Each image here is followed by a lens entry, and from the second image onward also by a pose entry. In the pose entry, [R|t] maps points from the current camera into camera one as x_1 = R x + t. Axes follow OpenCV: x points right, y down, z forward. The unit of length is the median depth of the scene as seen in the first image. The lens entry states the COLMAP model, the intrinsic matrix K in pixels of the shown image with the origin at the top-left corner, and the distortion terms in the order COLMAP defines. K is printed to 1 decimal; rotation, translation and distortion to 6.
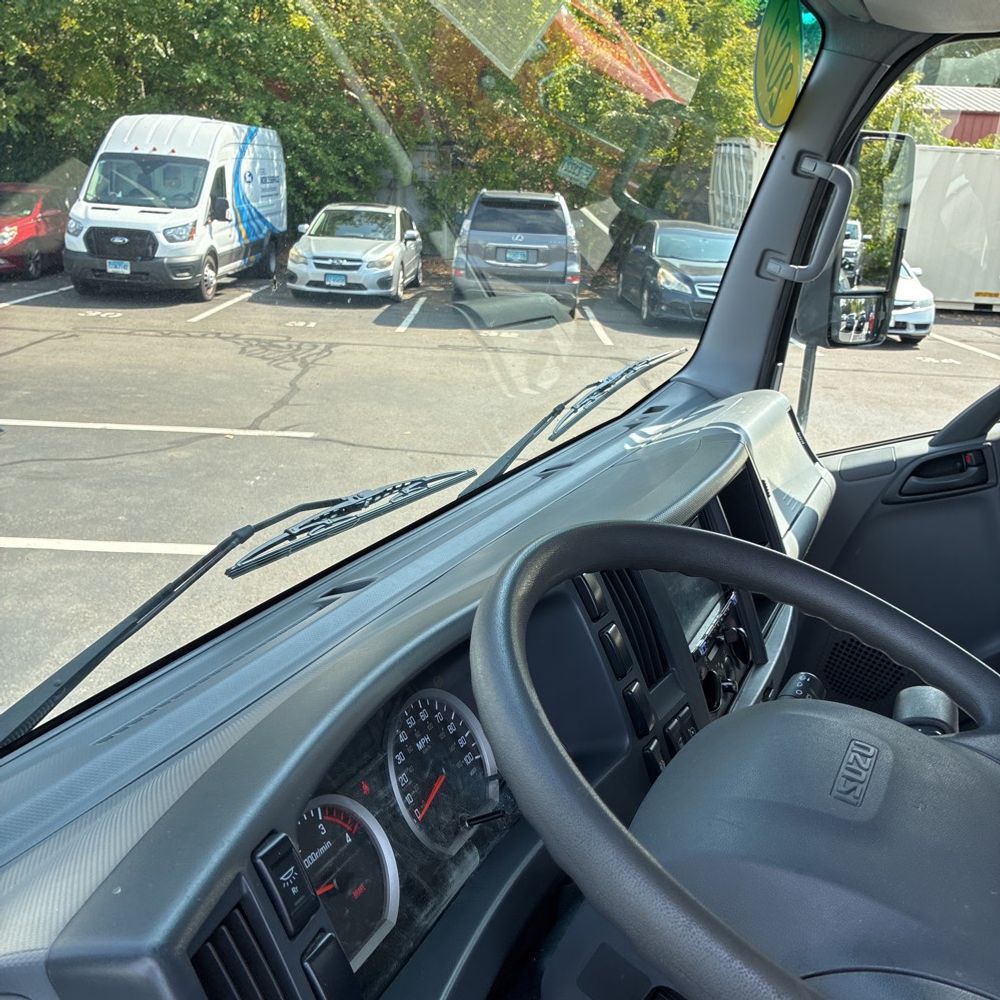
lens RADIAL K [[1003.4, 0, 494.6], [0, 1003.4, 494.8], [0, 0, 1]] dist [0.022856, 0.015845]
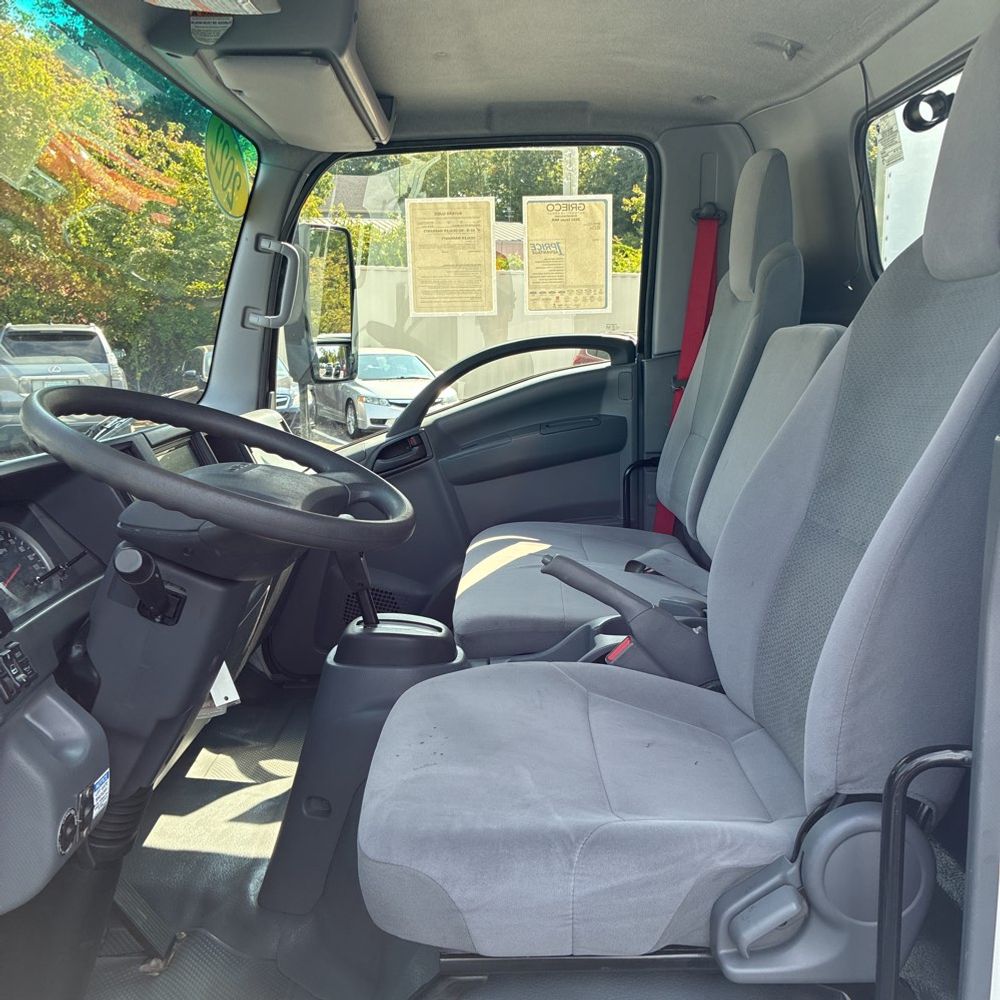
lens RADIAL K [[1003.4, 0, 494.6], [0, 1003.4, 494.8], [0, 0, 1]] dist [0.022856, 0.015845]
pose [[0.906172, -0.128968, 0.402765, 0.000788], [0.177018, 0.980593, -0.084275, 0.168219], [-0.384080, 0.147664, 0.911415, -0.295514]]
